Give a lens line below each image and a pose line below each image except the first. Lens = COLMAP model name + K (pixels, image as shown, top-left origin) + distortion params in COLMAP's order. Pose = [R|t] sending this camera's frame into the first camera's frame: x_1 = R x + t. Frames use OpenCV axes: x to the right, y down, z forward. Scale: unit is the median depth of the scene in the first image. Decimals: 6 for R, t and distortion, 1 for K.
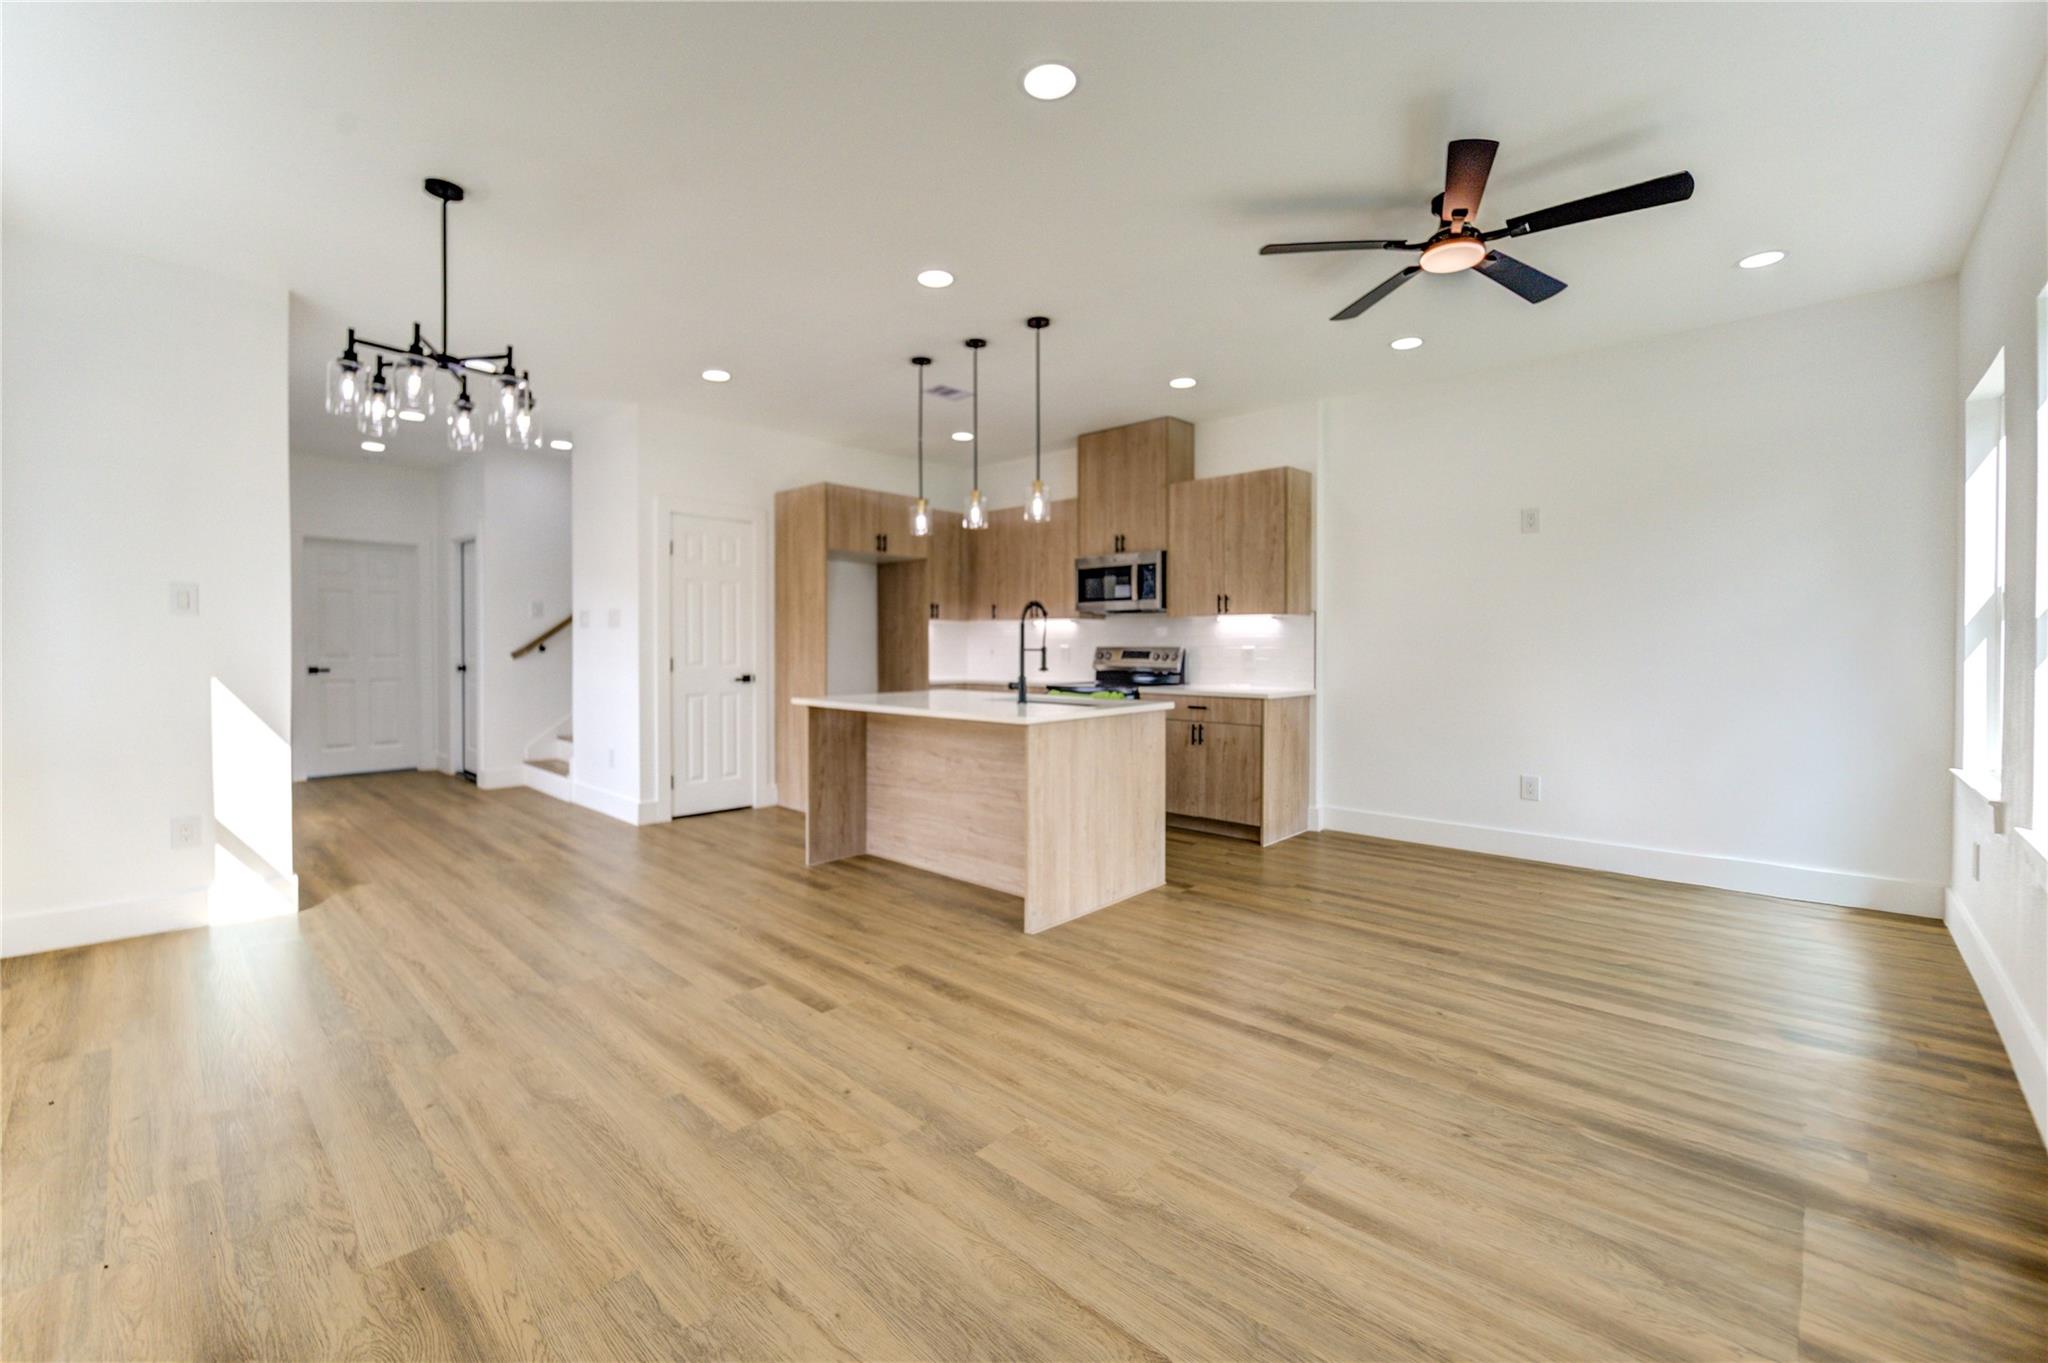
lens RADIAL K [[860.5, 0, 1010.9], [0, 860.5, 648.5], [0, 0, 1]] dist [-0.003751, -0.001015]
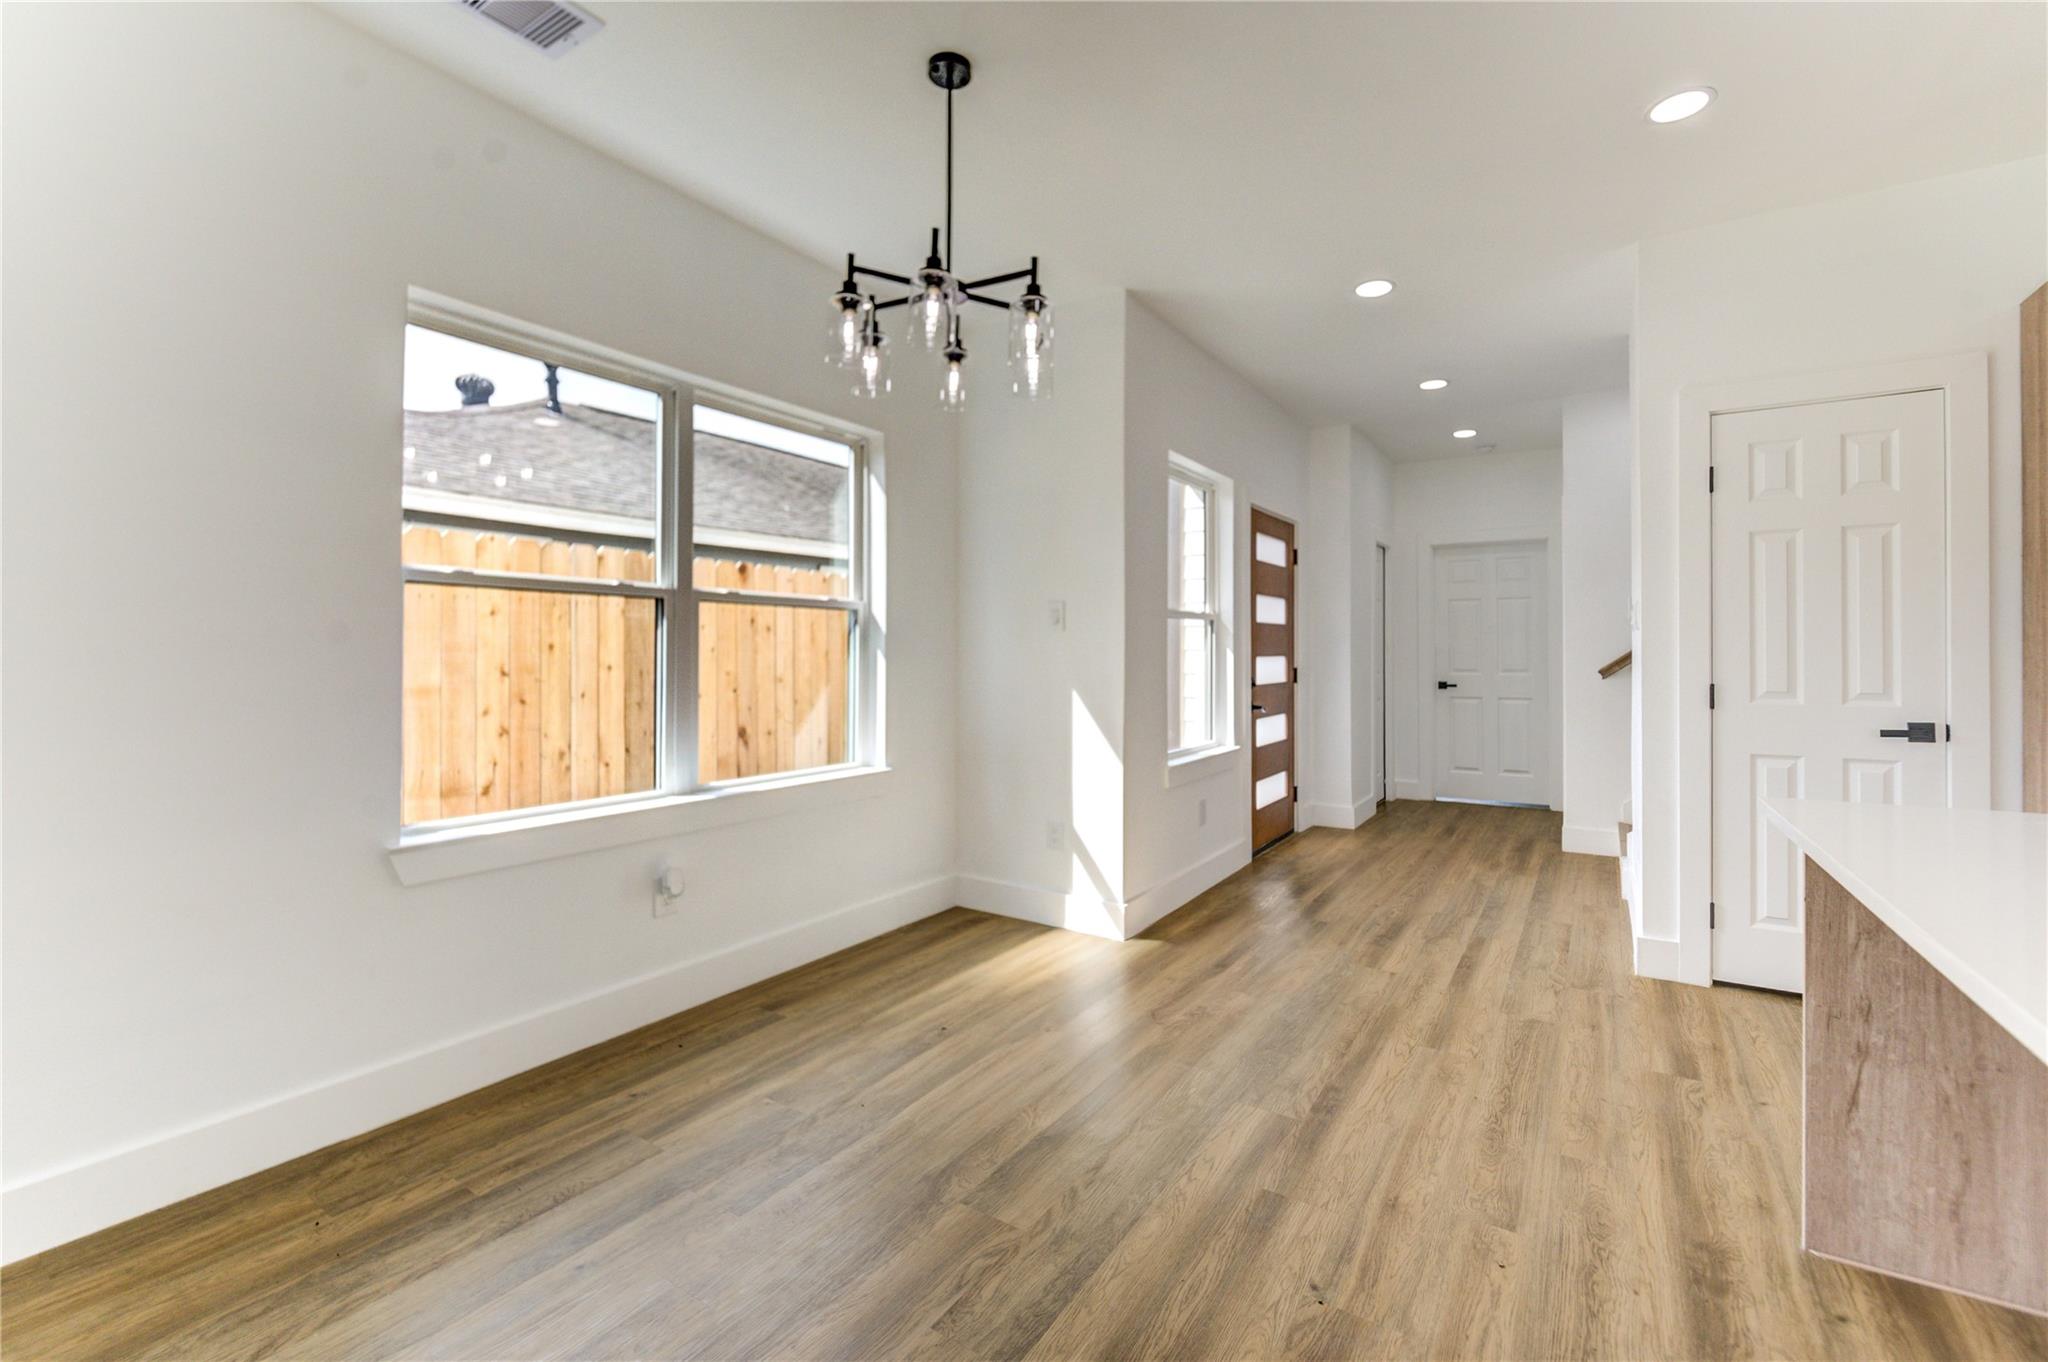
lens RADIAL K [[874.9, 0, 970.5], [0, 874.9, 652.7], [0, 0, 1]] dist [-0.012305, -0.000054]
pose [[0.178982, -0.007054, -0.983827, 0.079421], [-0.003862, 0.999962, -0.007873, -0.001593], [0.983845, 0.005208, 0.178947, 0.691429]]
